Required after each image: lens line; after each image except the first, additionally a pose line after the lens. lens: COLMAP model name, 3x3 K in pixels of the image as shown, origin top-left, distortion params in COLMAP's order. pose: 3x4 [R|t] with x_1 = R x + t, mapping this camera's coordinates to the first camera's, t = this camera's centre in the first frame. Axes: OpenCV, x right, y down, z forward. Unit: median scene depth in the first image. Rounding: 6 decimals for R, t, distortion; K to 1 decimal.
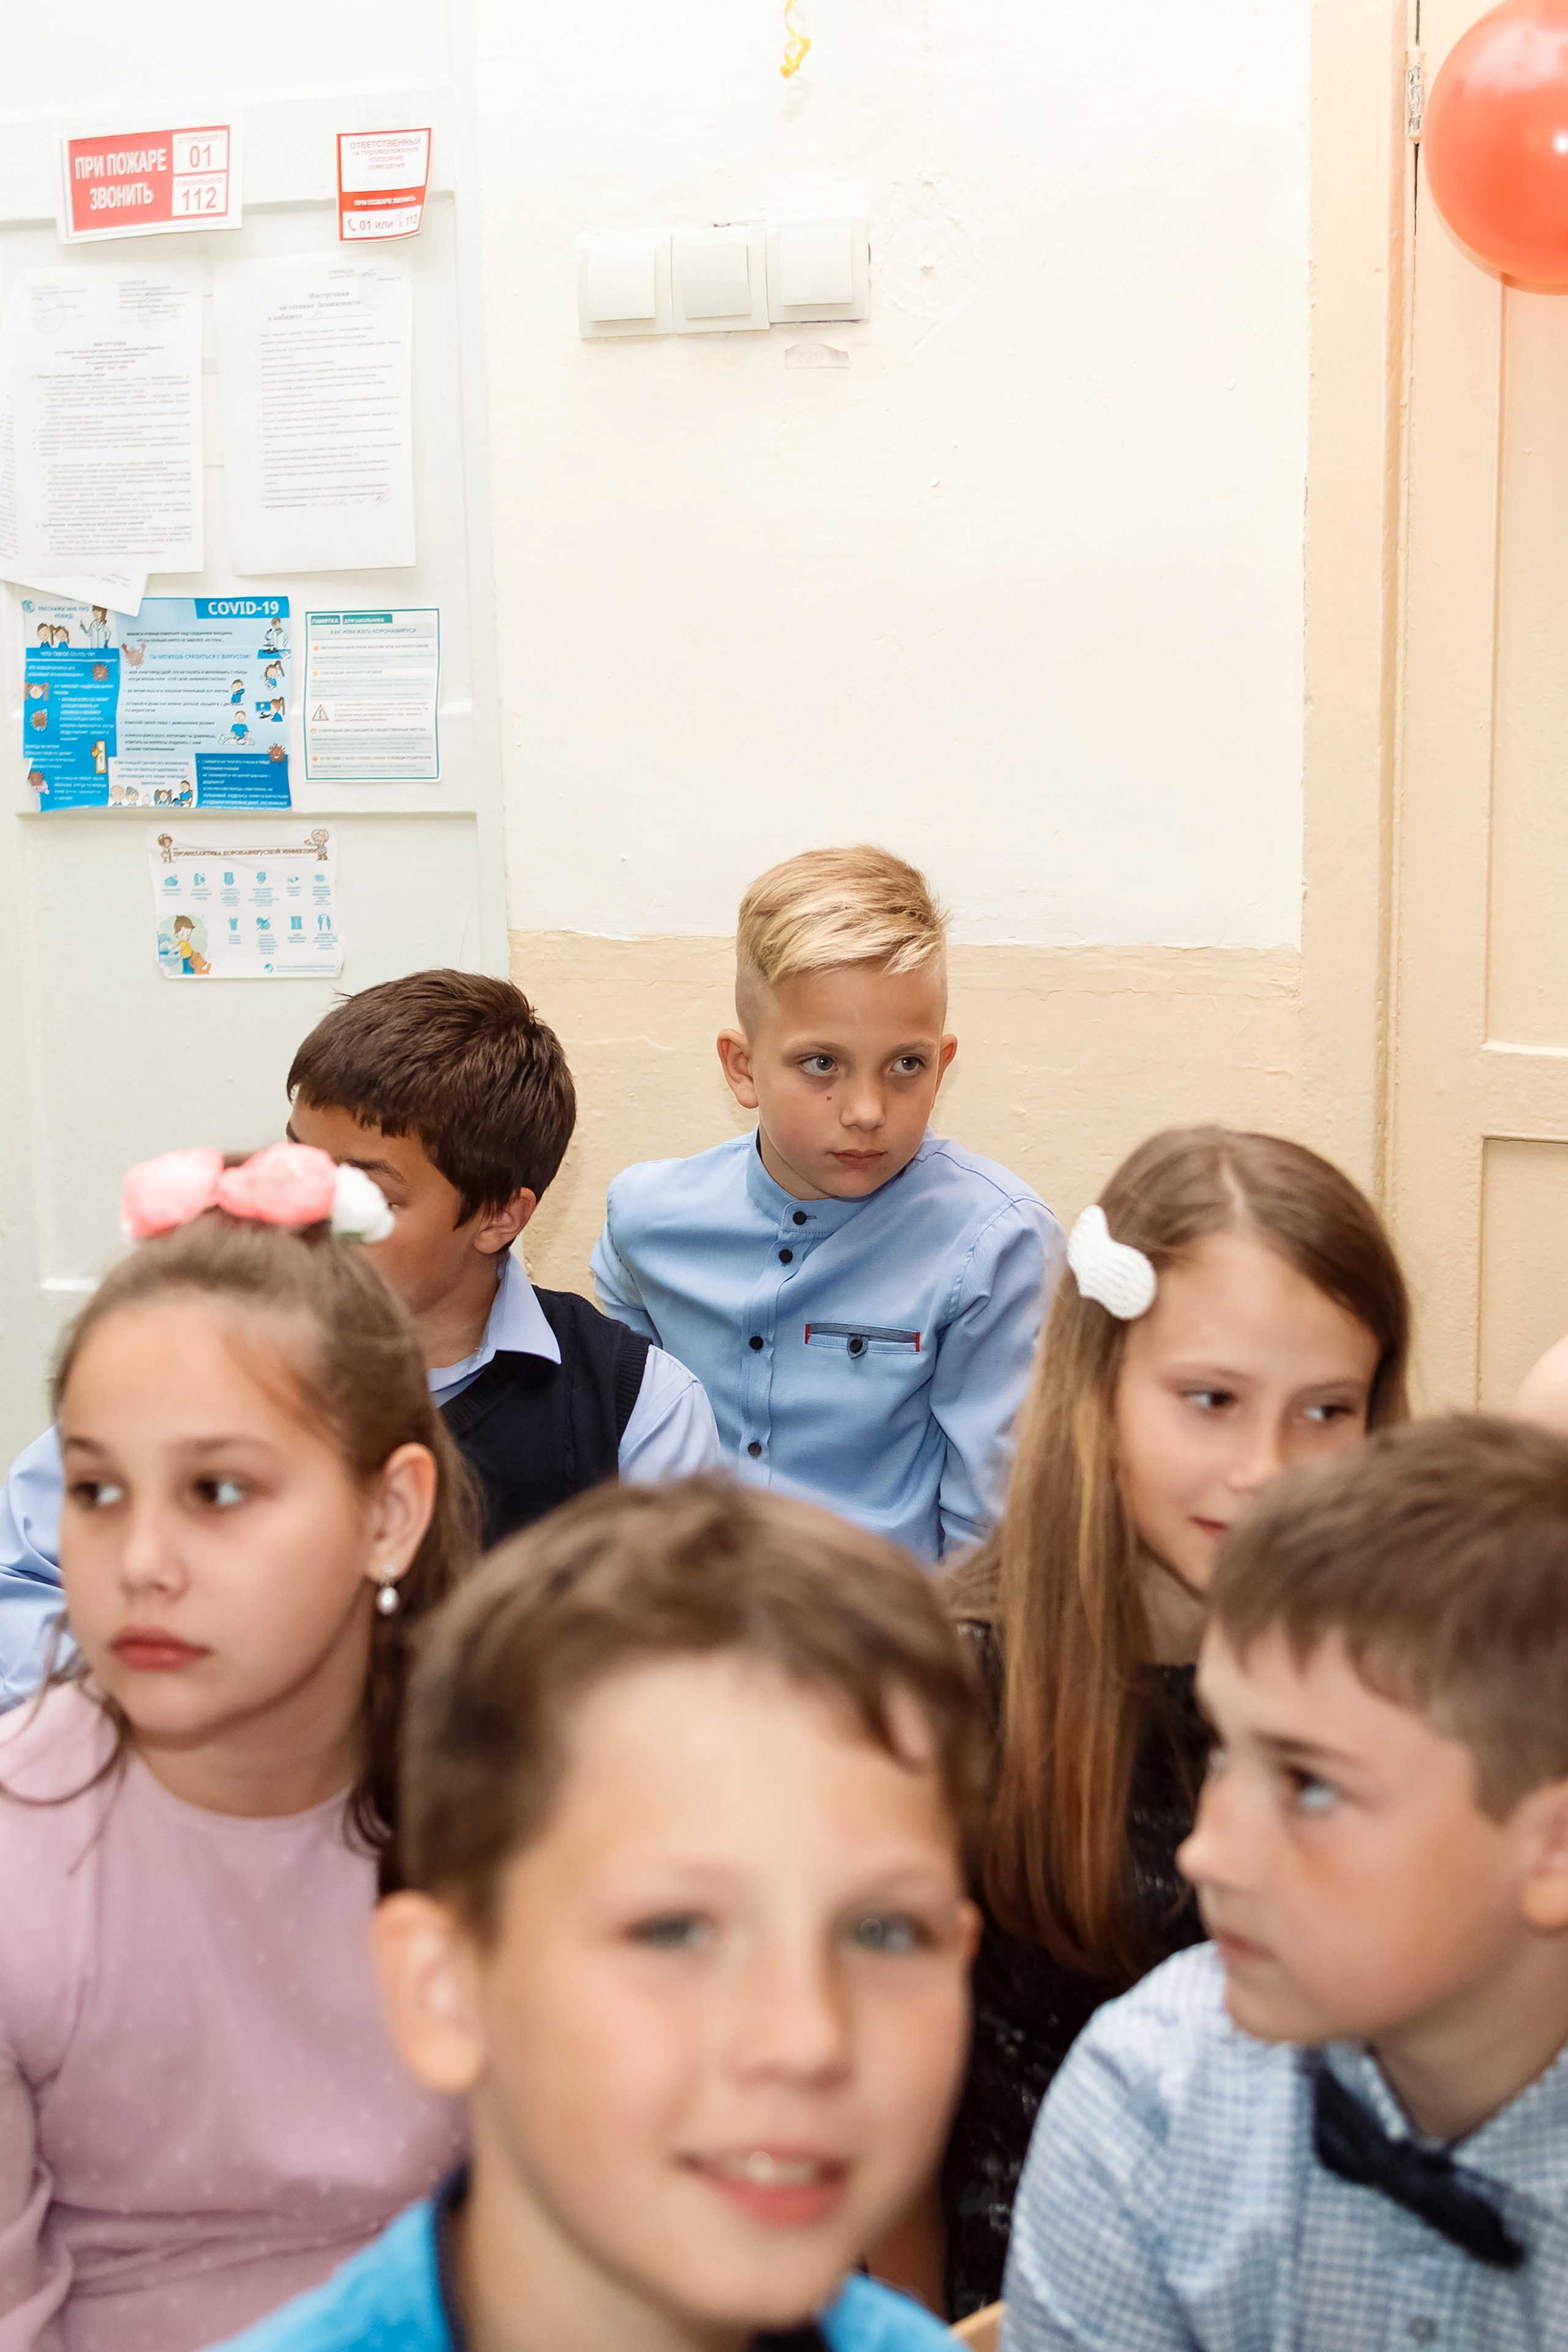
lens RADIAL K [[3759.7, 0, 749.6], [0, 3759.7, 1145.1], [0, 0, 1]] dist [-0.041444, 0.000000]
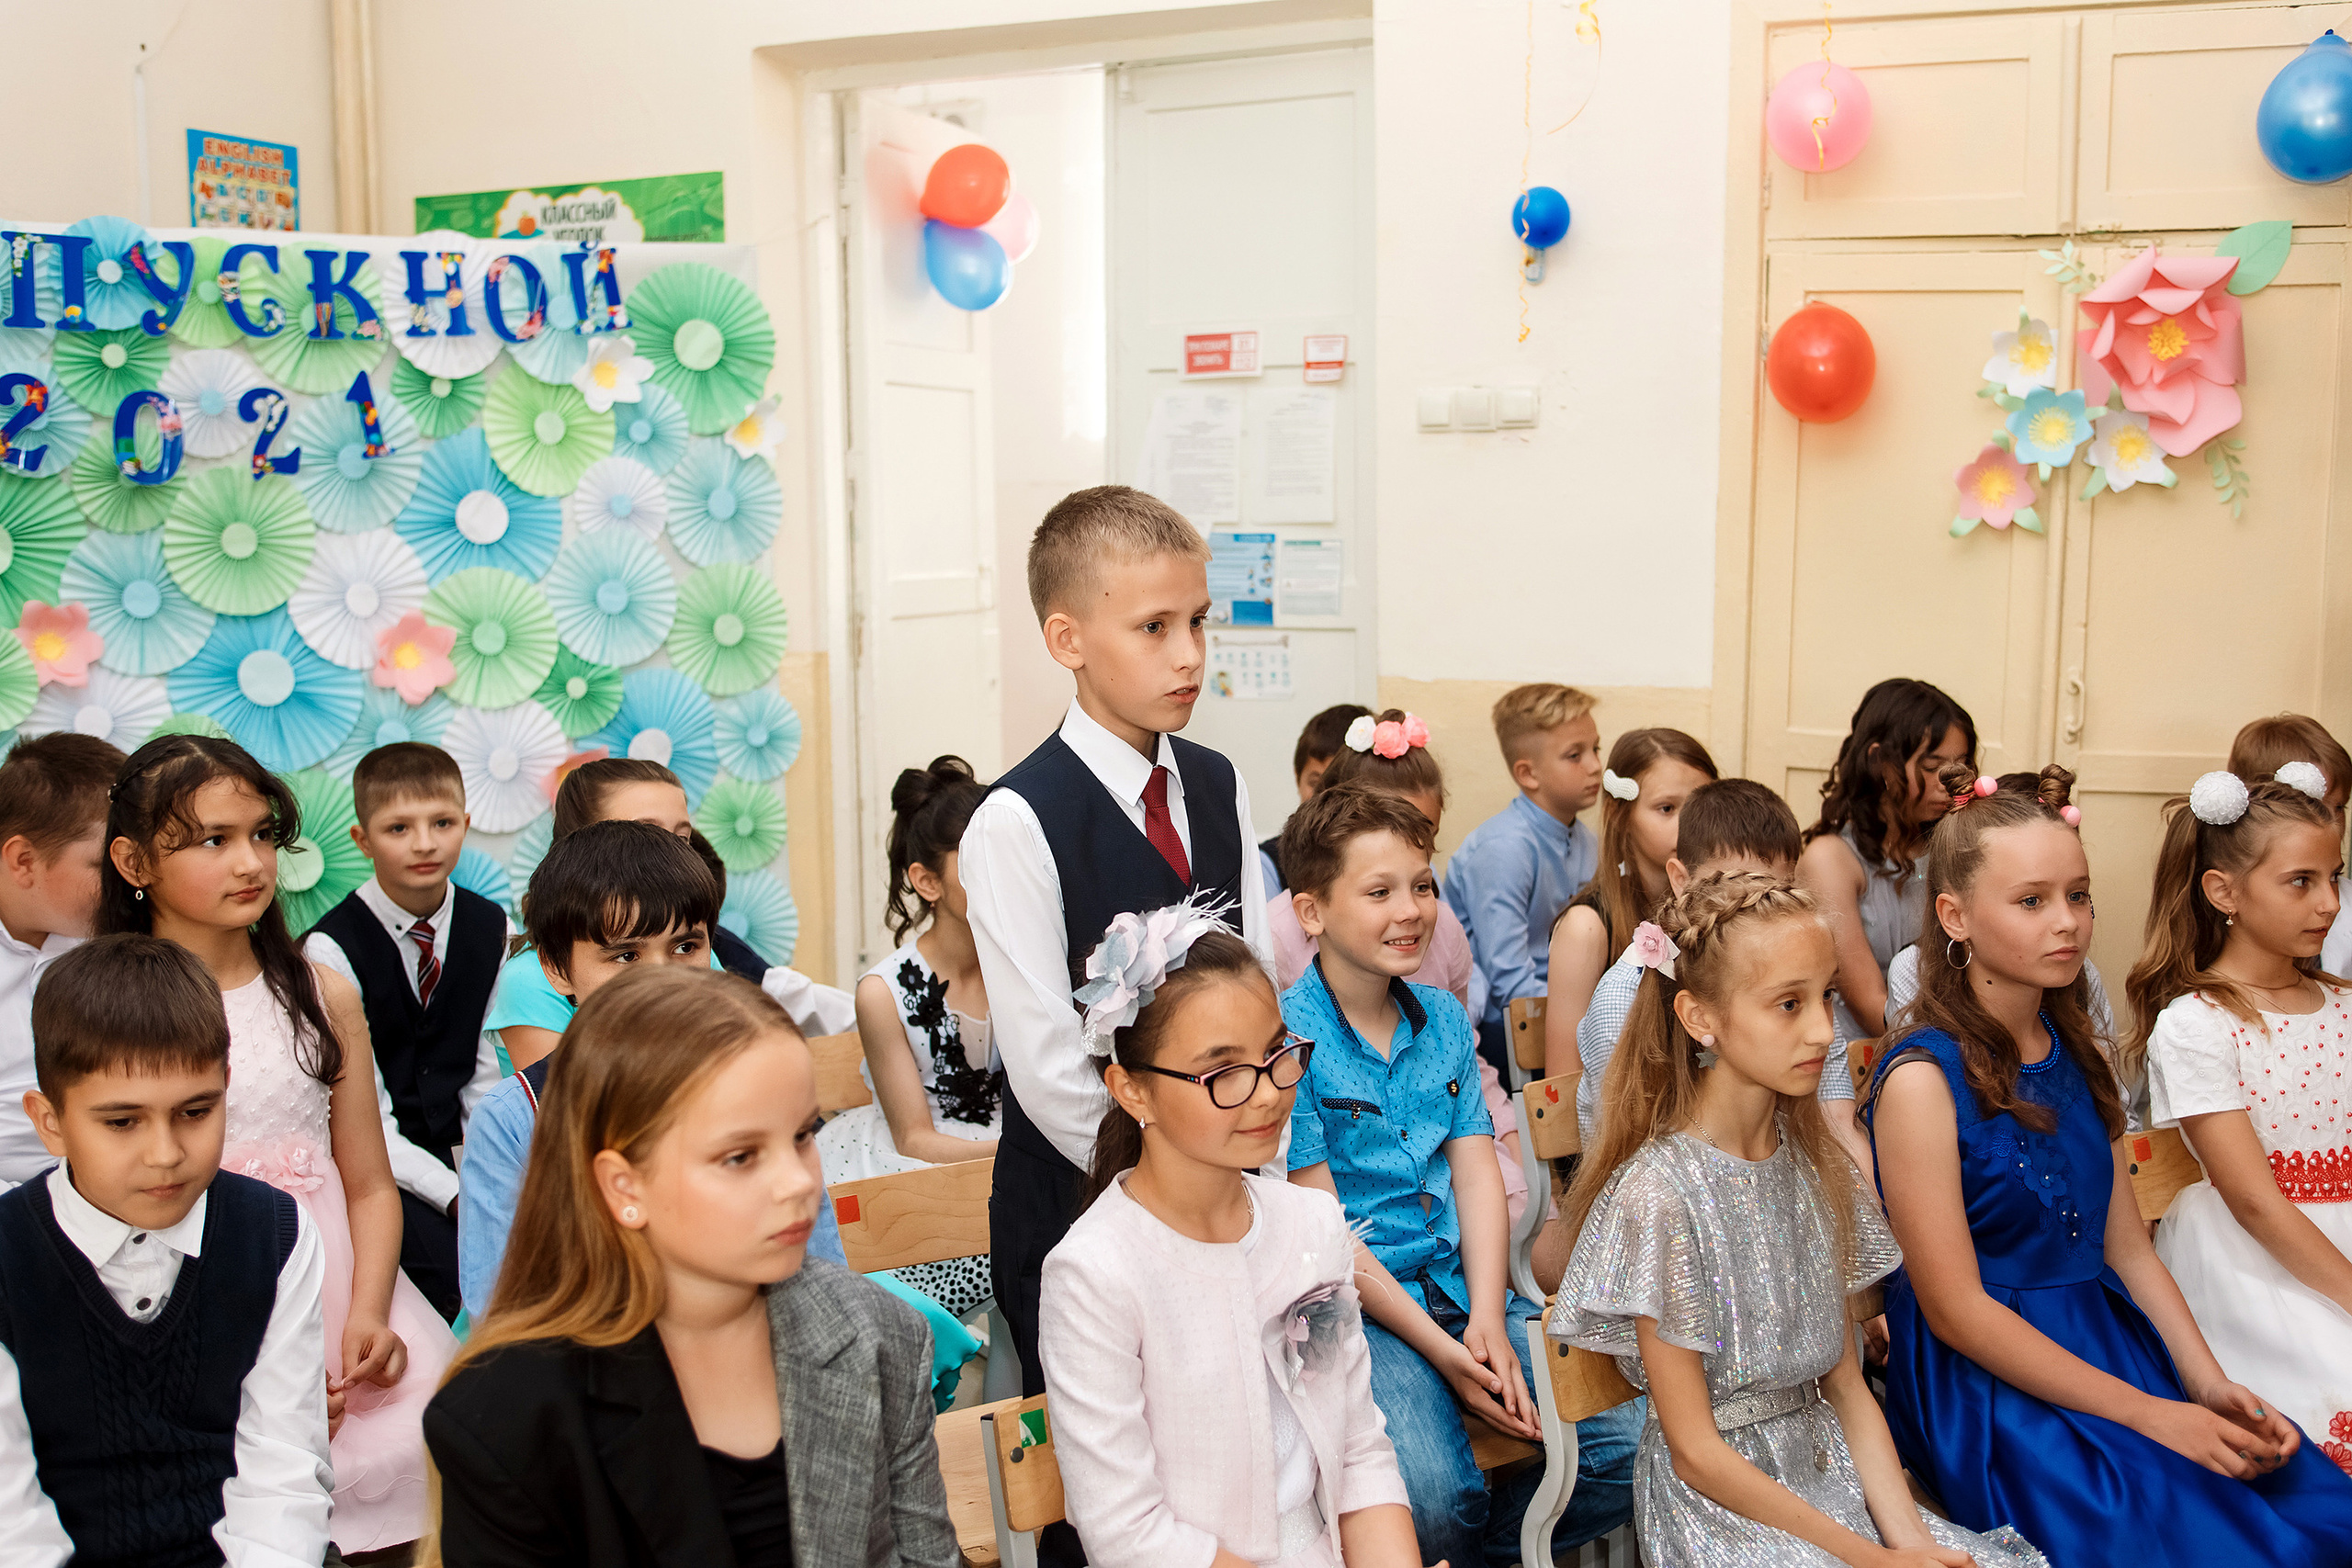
lens RADIAL K [[2497.2, 0, 1203.8], [0, 2497.2, 765.7], [0, 0, 1]] dist [-0.018399, 0.000000]
pose [[0.997257, 0.026568, -0.069089, -0.058015], [-0.030045, 0.998309, -0.049772, 0.075129], [0.067650, 0.051711, 0.996368, -0.533263]]
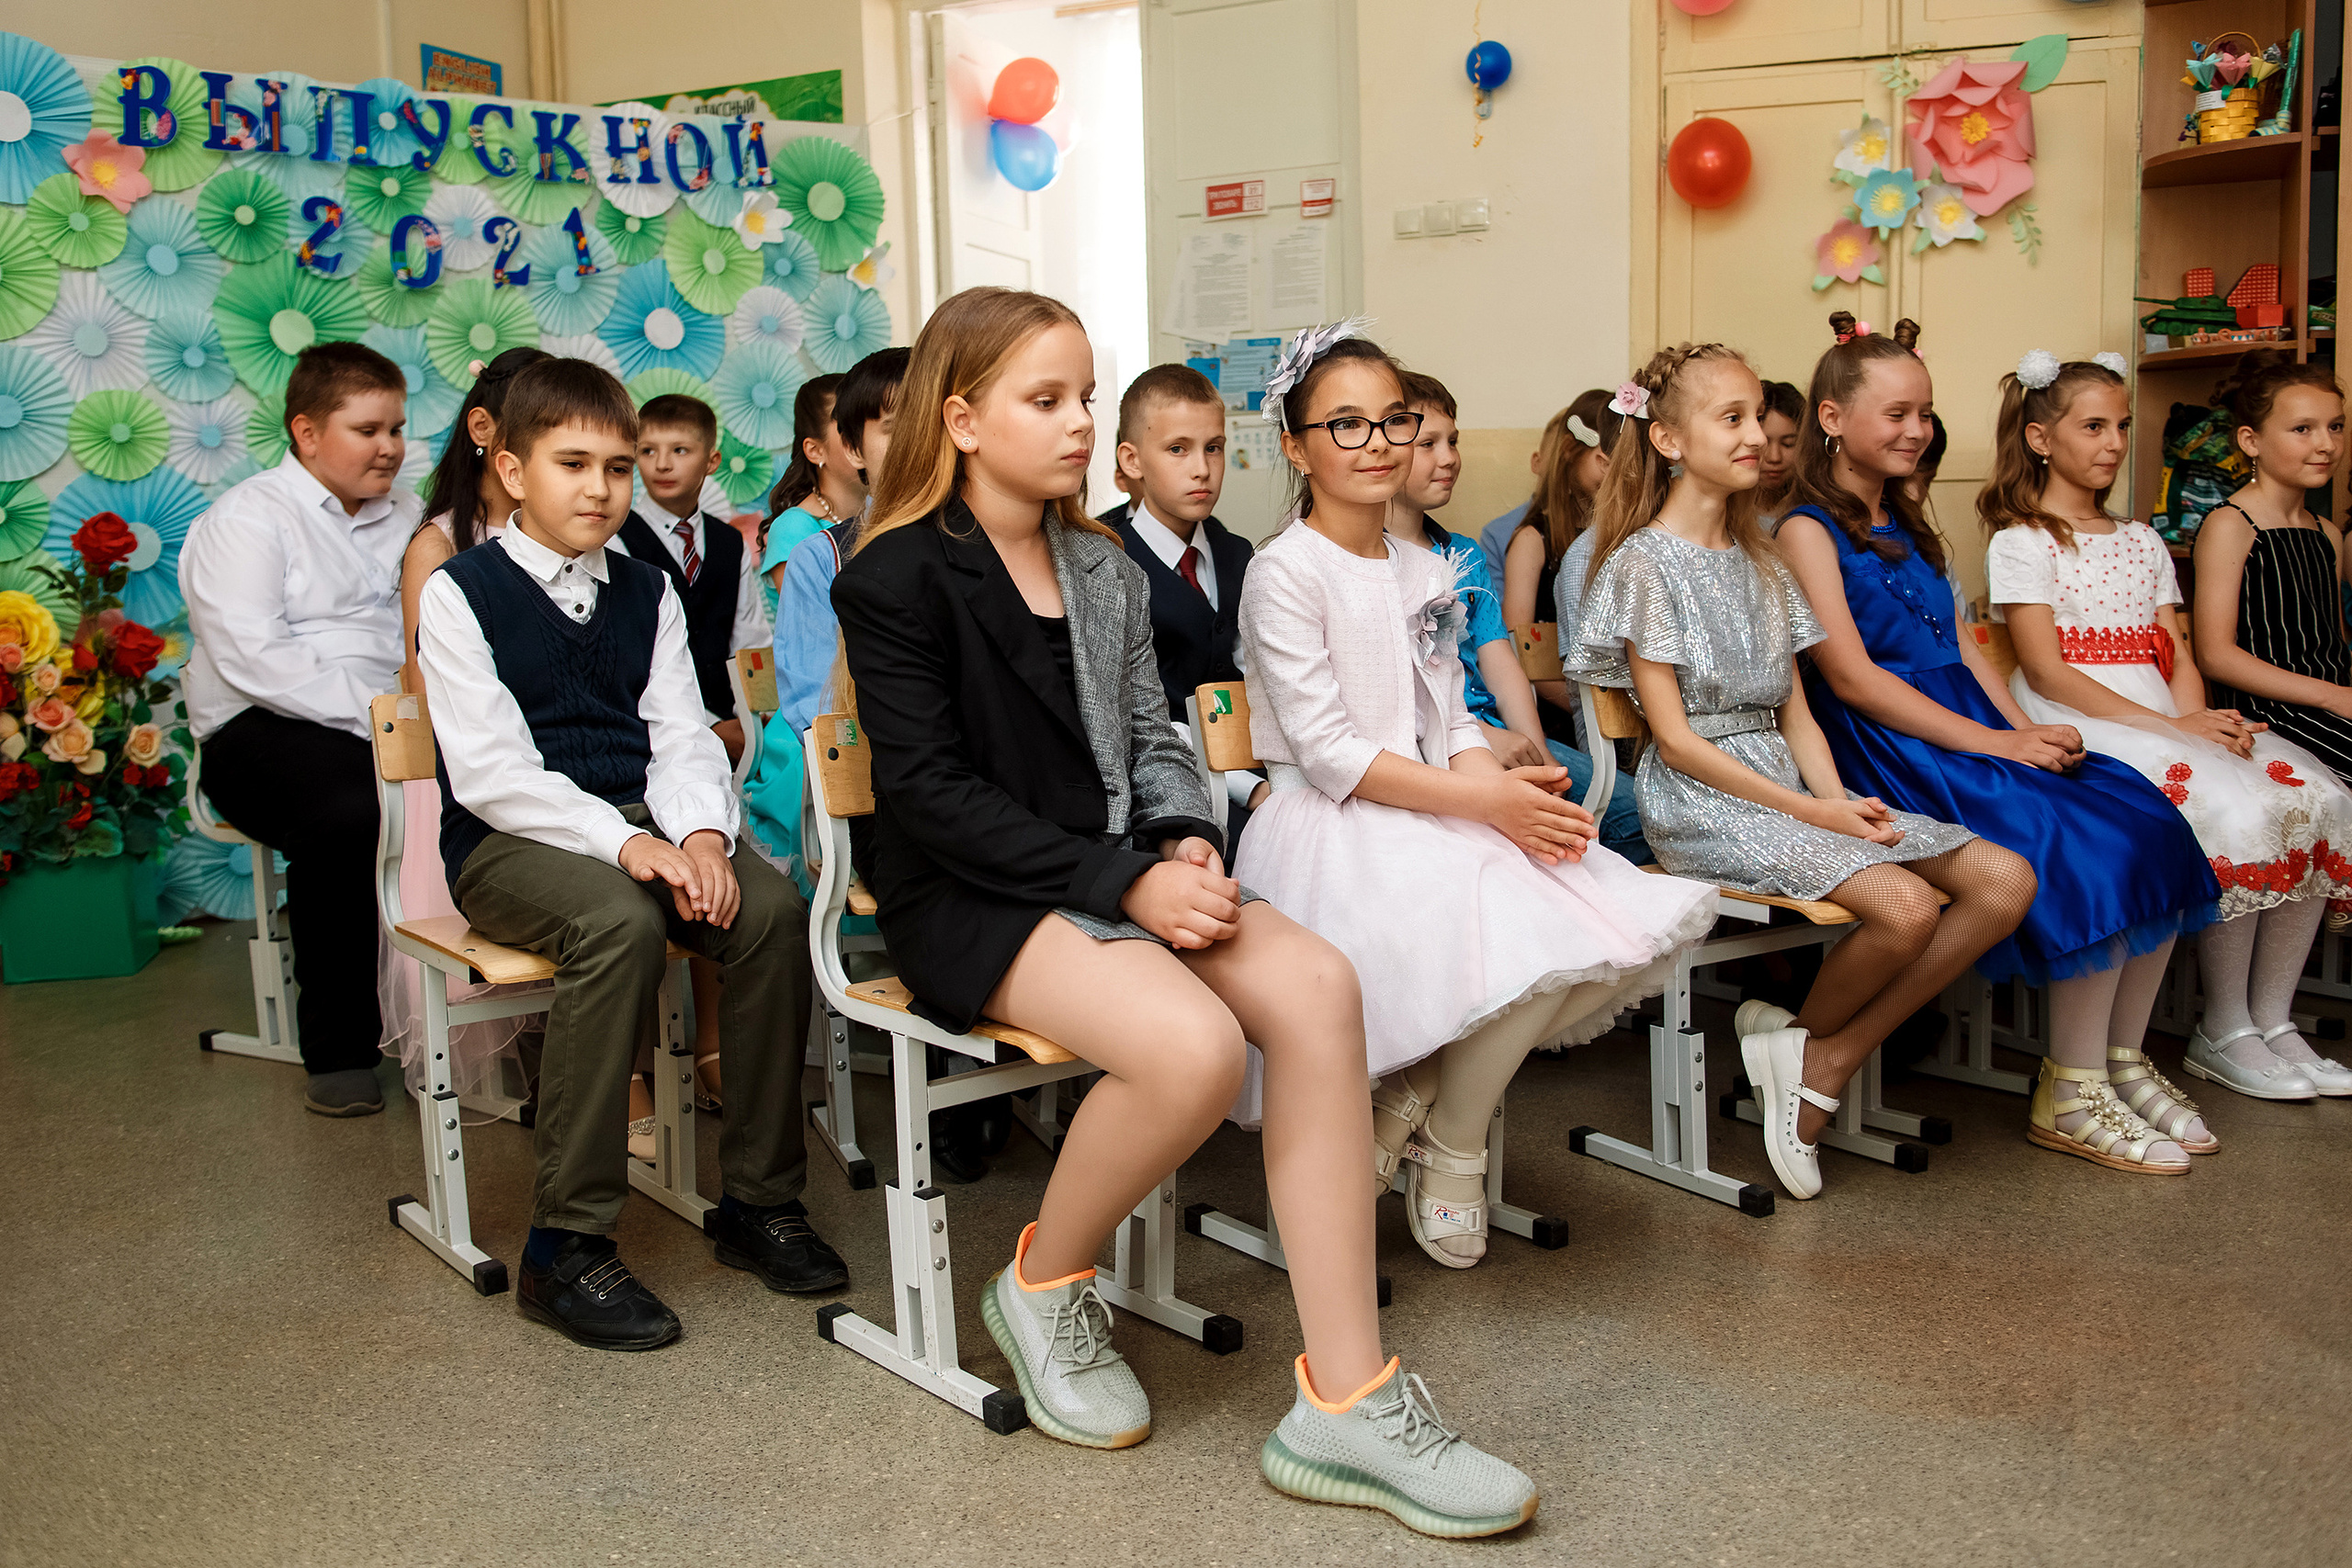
lens RADIAL K [[2103.3, 0, 1161.6], [0, 2103.3, 687.2], [0, 0, 1]] dist [-0.021242, 0.014137]
pose [[0.997789, 0.003830, -0.066352, -0.107335], [-0.008959, 0.996977, -0.077185, 0.260859], [0.065856, 0.077608, 0.994806, -0.640063]]
